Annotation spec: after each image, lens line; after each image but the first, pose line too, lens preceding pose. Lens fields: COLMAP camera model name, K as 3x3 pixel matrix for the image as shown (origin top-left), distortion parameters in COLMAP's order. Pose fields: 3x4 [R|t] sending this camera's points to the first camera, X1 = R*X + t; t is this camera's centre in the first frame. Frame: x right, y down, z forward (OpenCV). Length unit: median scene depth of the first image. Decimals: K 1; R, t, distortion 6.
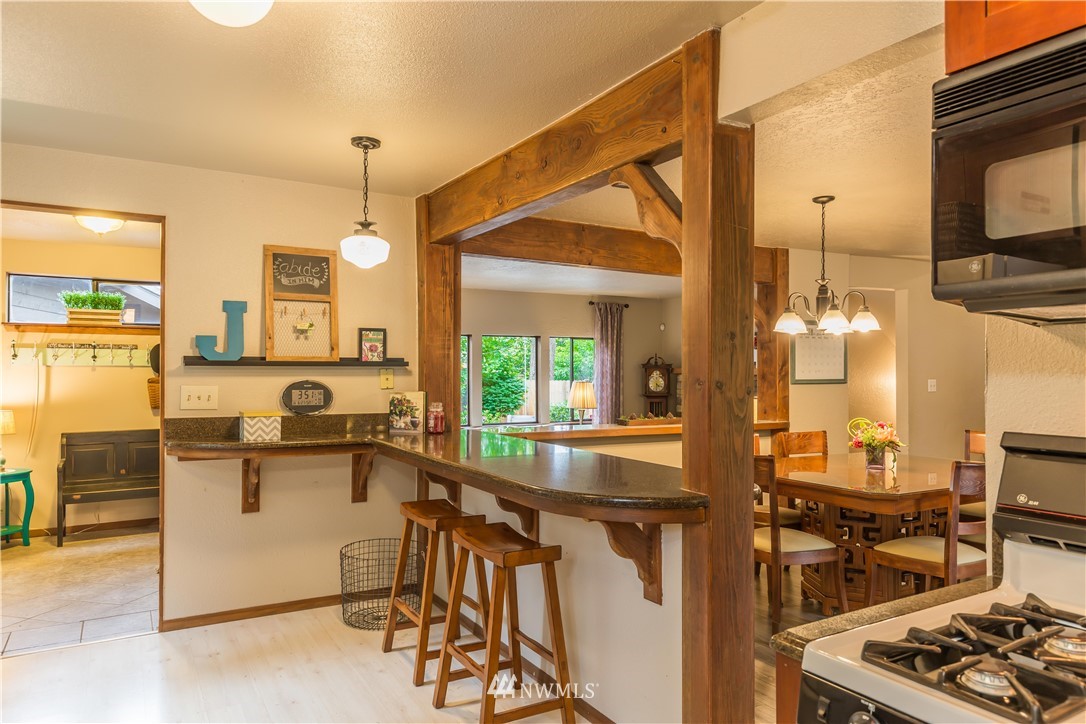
lens RADIAL K [[719.0, 0, 543.0], [0, 719.0, 362.0], [0, 0, 1]] dist [-0.000420, -0.000119]
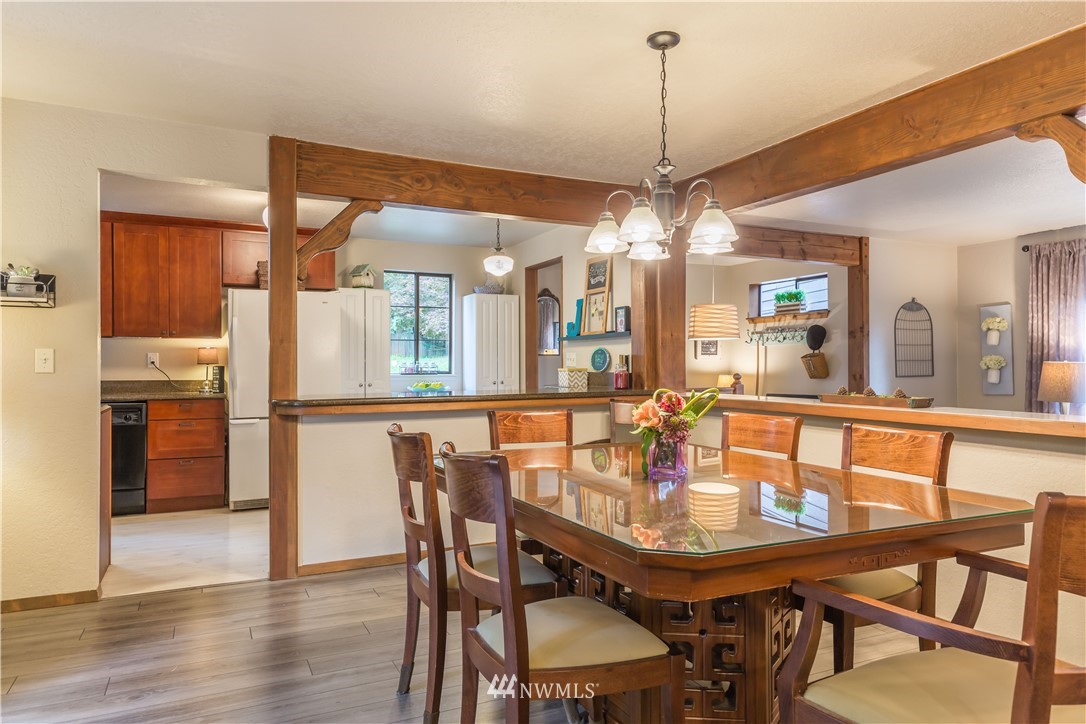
lens RADIAL K [[719.0, 0, 543.0], [0, 719.0, 362.0], [0, 0, 1]] dist [-0.000420, -0.000119]
pose [[-0.075706, -0.004402, -0.997120, 1.110304], [0.023337, 0.999709, -0.006185, 0.059264], [0.996857, -0.023738, -0.075581, 0.994720]]
